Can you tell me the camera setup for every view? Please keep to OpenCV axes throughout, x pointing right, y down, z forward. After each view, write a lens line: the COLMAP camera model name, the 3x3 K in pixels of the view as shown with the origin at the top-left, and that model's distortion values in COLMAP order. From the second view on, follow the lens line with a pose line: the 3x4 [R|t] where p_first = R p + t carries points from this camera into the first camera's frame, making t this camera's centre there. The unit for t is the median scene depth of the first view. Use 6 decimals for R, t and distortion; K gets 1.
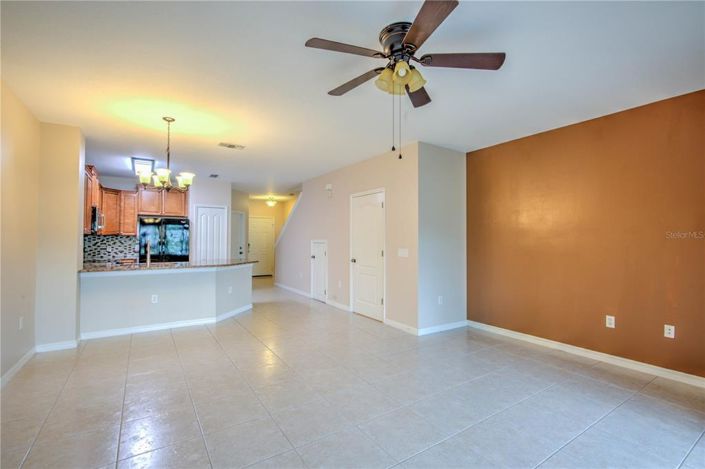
lens RADIAL K [[322.0, 0, 355.6], [0, 322.0, 235.5], [0, 0, 1]] dist [0.002057, -0.002535]
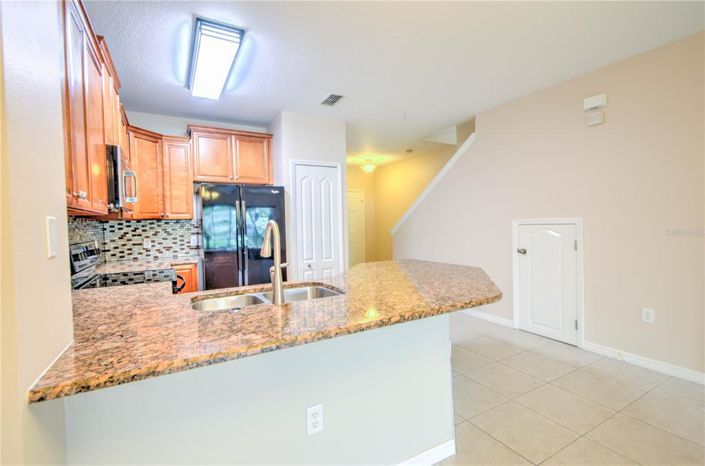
lens RADIAL K [[322.0, 0, 355.5], [0, 322.0, 232.5], [0, 0, 1]] dist [0.002057, -0.002535]
pose [[0.997623, -0.023185, -0.064891, -0.369098], [0.026274, 0.998542, 0.047164, 0.004920], [0.063703, -0.048756, 0.996777, 0.468583]]
